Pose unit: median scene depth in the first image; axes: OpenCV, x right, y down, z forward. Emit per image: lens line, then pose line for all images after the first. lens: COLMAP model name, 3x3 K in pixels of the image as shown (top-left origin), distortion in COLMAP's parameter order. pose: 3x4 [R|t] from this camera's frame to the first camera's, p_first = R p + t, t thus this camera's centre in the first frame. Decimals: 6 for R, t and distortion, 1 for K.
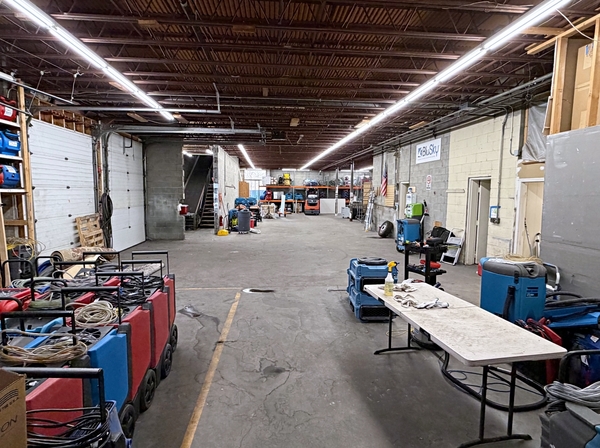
lens RADIAL K [[352.6, 0, 299.9], [0, 352.6, 224.7], [0, 0, 1]] dist [0.005737, -0.006065]
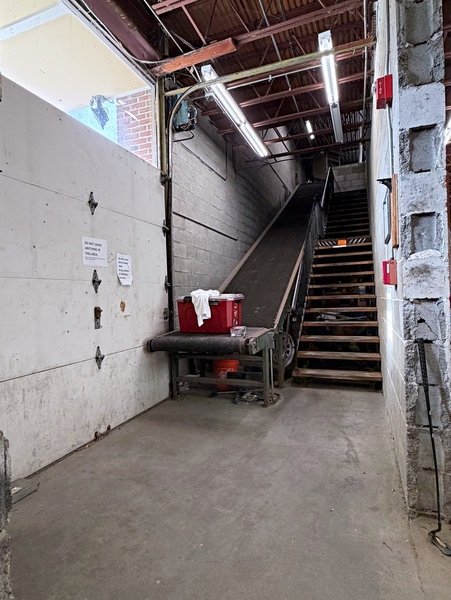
lens RADIAL K [[352.6, 0, 225.1], [0, 352.6, 298.9], [0, 0, 1]] dist [0.005737, -0.006065]
pose [[0.896927, -0.029226, -0.441211, -0.209873], [-0.010466, 0.996131, -0.087259, -0.029746], [0.442054, 0.082883, 0.893151, 0.736815]]
